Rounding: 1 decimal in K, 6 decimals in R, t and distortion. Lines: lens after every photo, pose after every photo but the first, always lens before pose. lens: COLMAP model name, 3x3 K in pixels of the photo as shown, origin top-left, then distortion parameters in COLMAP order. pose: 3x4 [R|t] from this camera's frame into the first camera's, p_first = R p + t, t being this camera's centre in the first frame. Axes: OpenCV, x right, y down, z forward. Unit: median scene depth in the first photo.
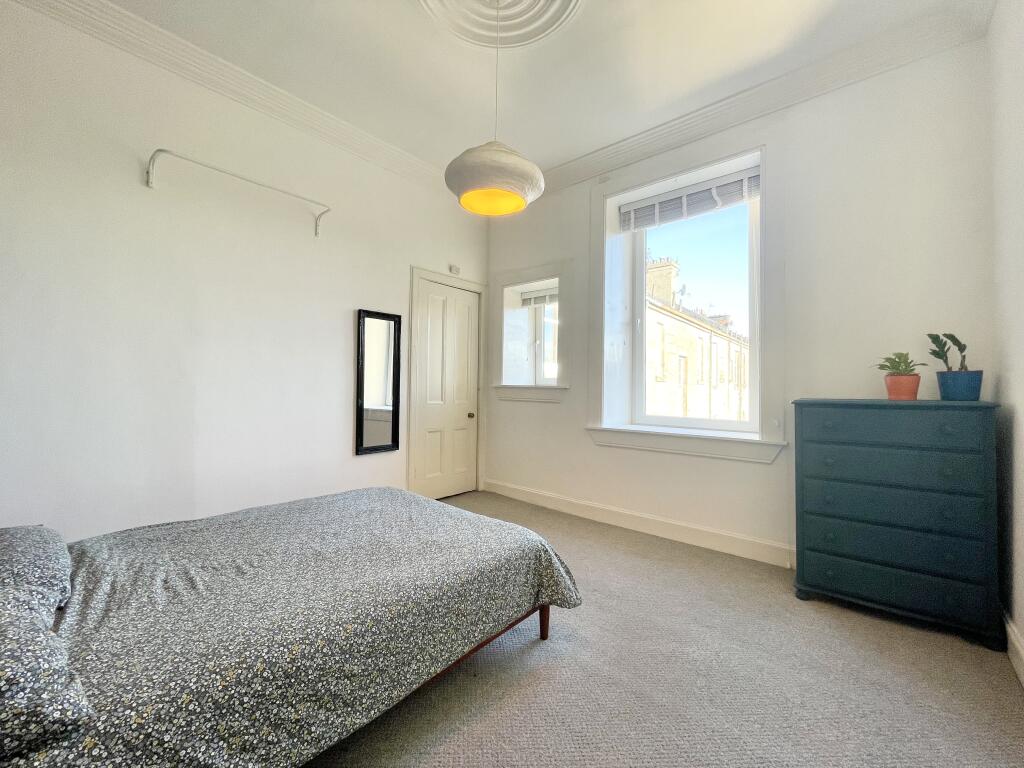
lens RADIAL K [[414.8, 0, 516.8], [0, 414.8, 376.9], [0, 0, 1]] dist [-0.000319, -0.000039]
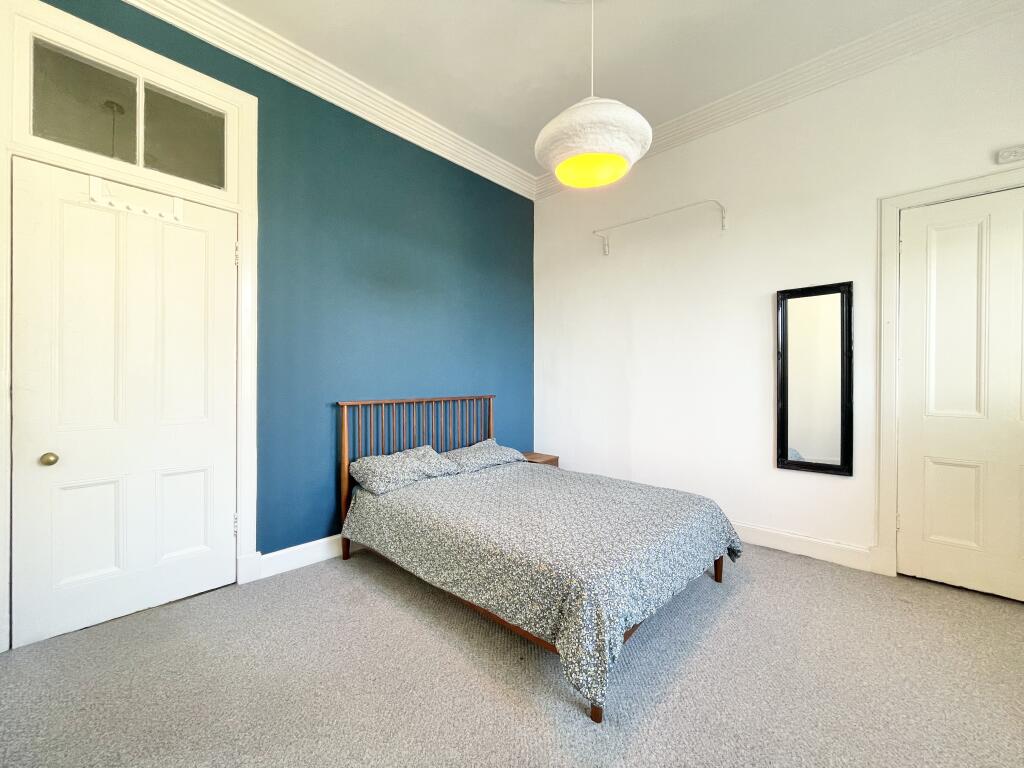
lens RADIAL K [[414.8, 0, 517.9], [0, 414.8, 387.0], [0, 0, 1]] dist [-0.000319, -0.000039]
pose [[-0.037463, 0.003348, -0.999292, 0.466063], [0.022619, 0.999741, 0.002502, 0.013256], [0.999042, -0.022510, -0.037529, 0.509800]]
